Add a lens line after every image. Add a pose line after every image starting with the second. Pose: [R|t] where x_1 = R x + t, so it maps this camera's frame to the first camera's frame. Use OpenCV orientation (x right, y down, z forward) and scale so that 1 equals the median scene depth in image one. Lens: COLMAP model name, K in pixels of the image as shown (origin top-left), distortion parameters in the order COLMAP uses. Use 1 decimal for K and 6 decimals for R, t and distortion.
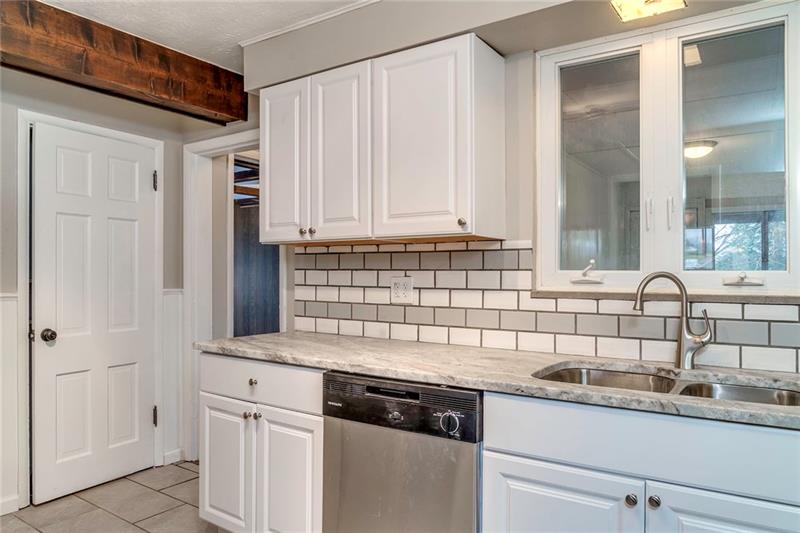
lens RADIAL K [[552.5, 0, 400.0], [0, 552.5, 266.5], [0, 0, 1]] dist [-0.069005, 0.002945]
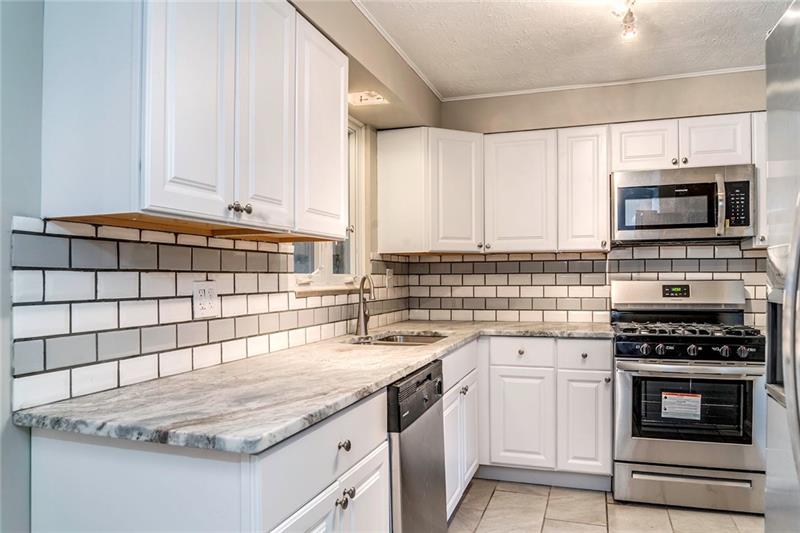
lens RADIAL K [[552.5, 0, 400.0], [0, 552.5, 266.5], [0, 0, 1]] dist [-0.069005, 0.002945]
pose [[-0.257450, 0.015088, 0.966174, -0.769801], [-0.009248, 0.999794, -0.018077, 0.010113], [-0.966247, -0.013589, -0.257258, 0.941711]]
